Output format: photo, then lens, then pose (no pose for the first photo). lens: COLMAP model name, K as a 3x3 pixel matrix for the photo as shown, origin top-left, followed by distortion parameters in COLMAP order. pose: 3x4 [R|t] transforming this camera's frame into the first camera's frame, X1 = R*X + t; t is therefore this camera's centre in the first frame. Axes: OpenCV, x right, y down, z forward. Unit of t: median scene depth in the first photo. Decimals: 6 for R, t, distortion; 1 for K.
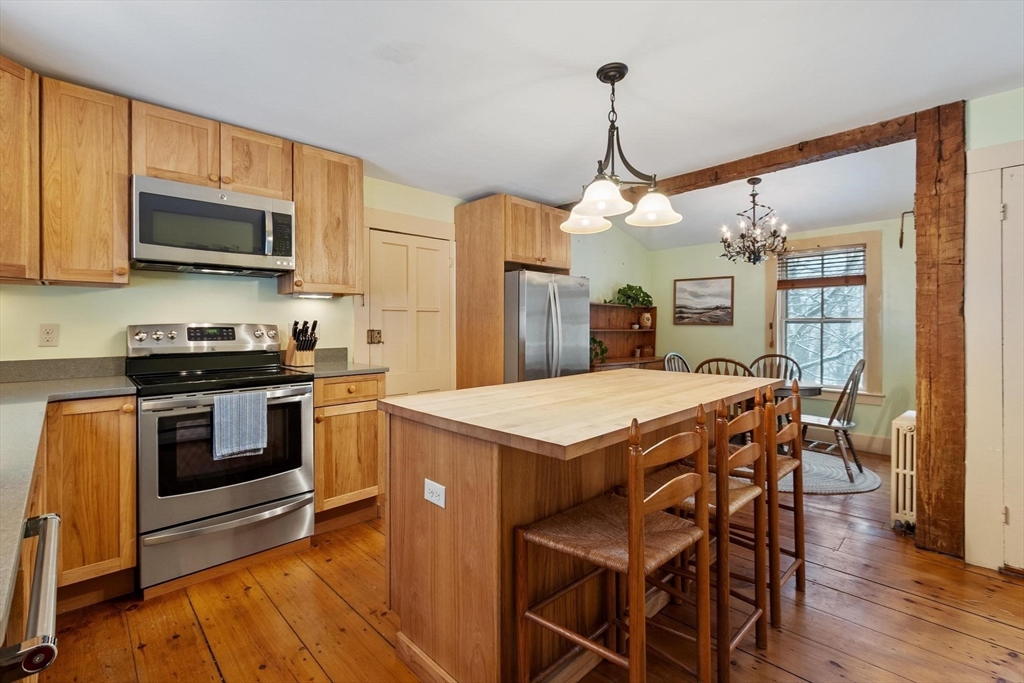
lens RADIAL K [[450.2, 0, 499.8], [0, 450.2, 324.8], [0, 0, 1]] dist [0.001492, -0.000609]
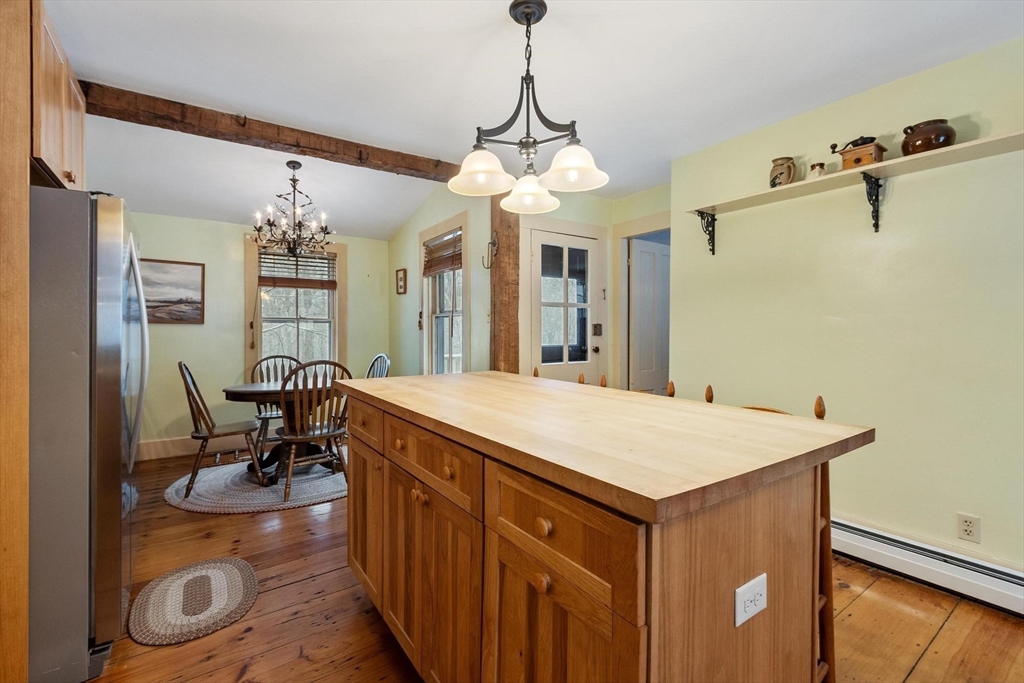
lens RADIAL K [[450.2, 0, 511.1], [0, 450.2, 333.0], [0, 0, 1]] dist [0.001492, -0.000609]
pose [[0.153938, -0.007041, 0.988055, -0.202312], [-0.006989, 0.999942, 0.008214, 0.006736], [-0.988056, -0.008170, 0.153880, 0.322642]]
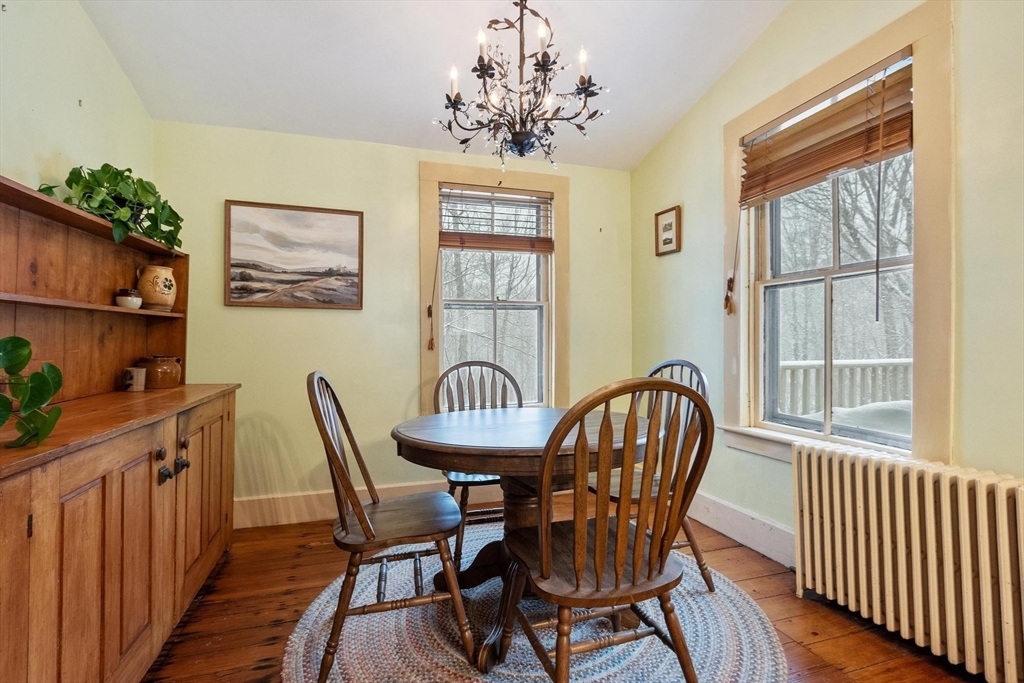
lens RADIAL K [[472.2, 0, 512.0], [0, 472.2, 340.8], [0, 0, 1]] dist [-0.002766, -0.000324]
pose [[0.443981, -0.010131, 0.895979, 0.116277], [-0.002219, 0.999921, 0.012406, 0.029309], [-0.896034, -0.007496, 0.443923, 0.610483]]
